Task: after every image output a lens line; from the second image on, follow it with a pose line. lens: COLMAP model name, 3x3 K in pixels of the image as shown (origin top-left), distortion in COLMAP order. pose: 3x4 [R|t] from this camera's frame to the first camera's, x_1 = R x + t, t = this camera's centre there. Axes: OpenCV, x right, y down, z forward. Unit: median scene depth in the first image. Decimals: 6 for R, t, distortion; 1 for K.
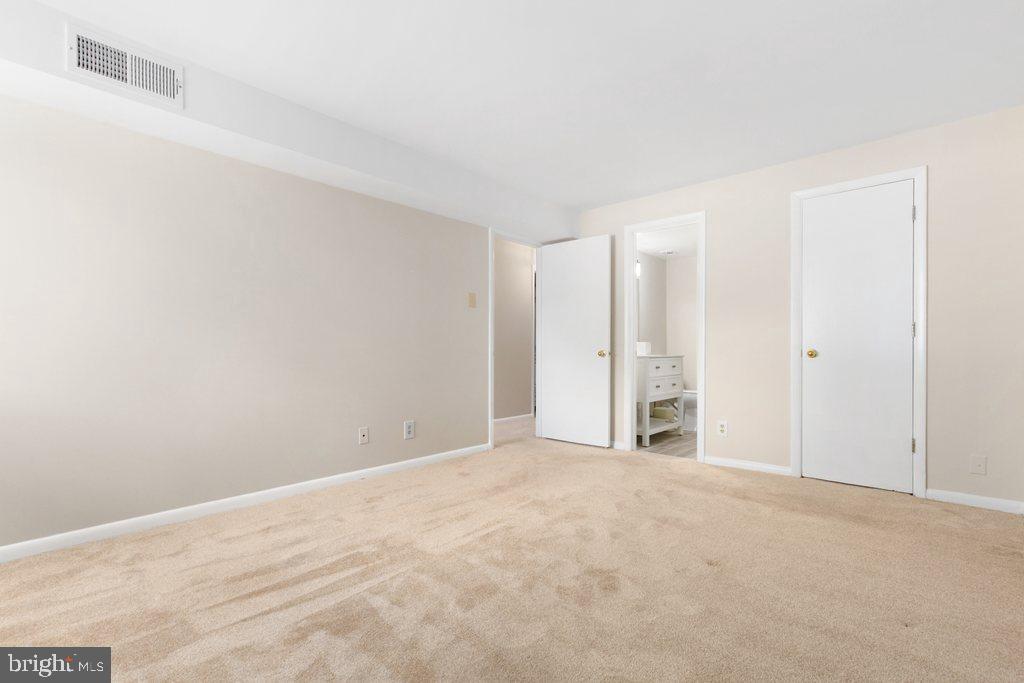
lens RADIAL K [[450.6, 0, 512.0], [0, 450.6, 341.5], [0, 0, 1]] dist [0.009605, -0.000368]
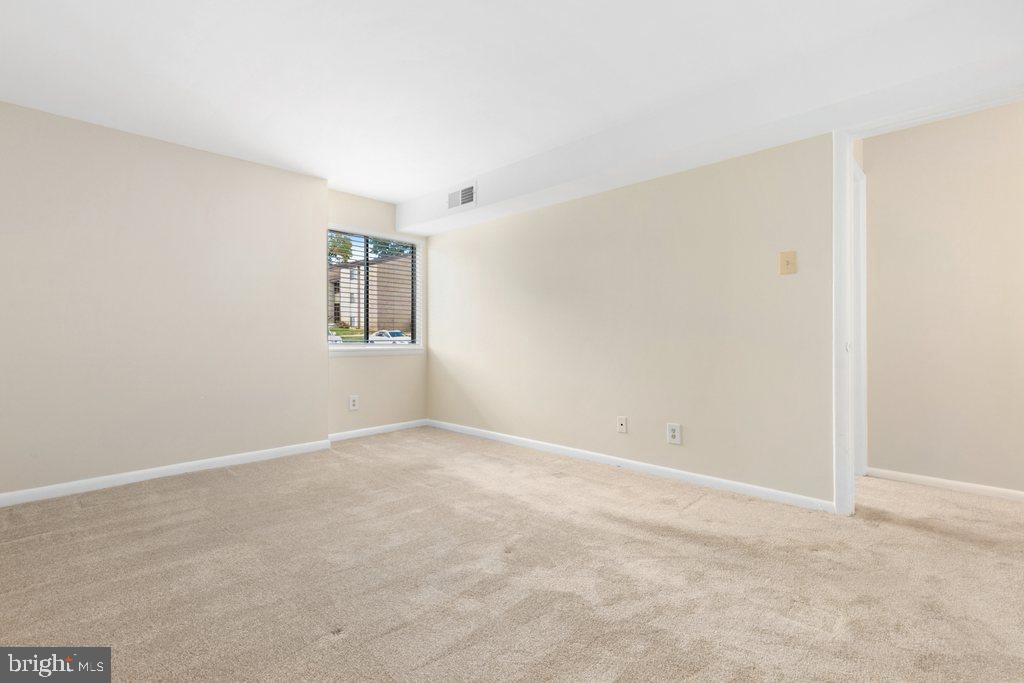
lens RADIAL K [[450.6, 0, 512.0], [0, 450.6, 341.5], [0, 0, 1]] dist [0.009605, -0.000368]
pose [[-0.015926, 0.003412, -0.999867, 0.690223], [0.017197, 0.999847, 0.003138, 0.013321], [0.999725, -0.017145, -0.015983, 0.769546]]
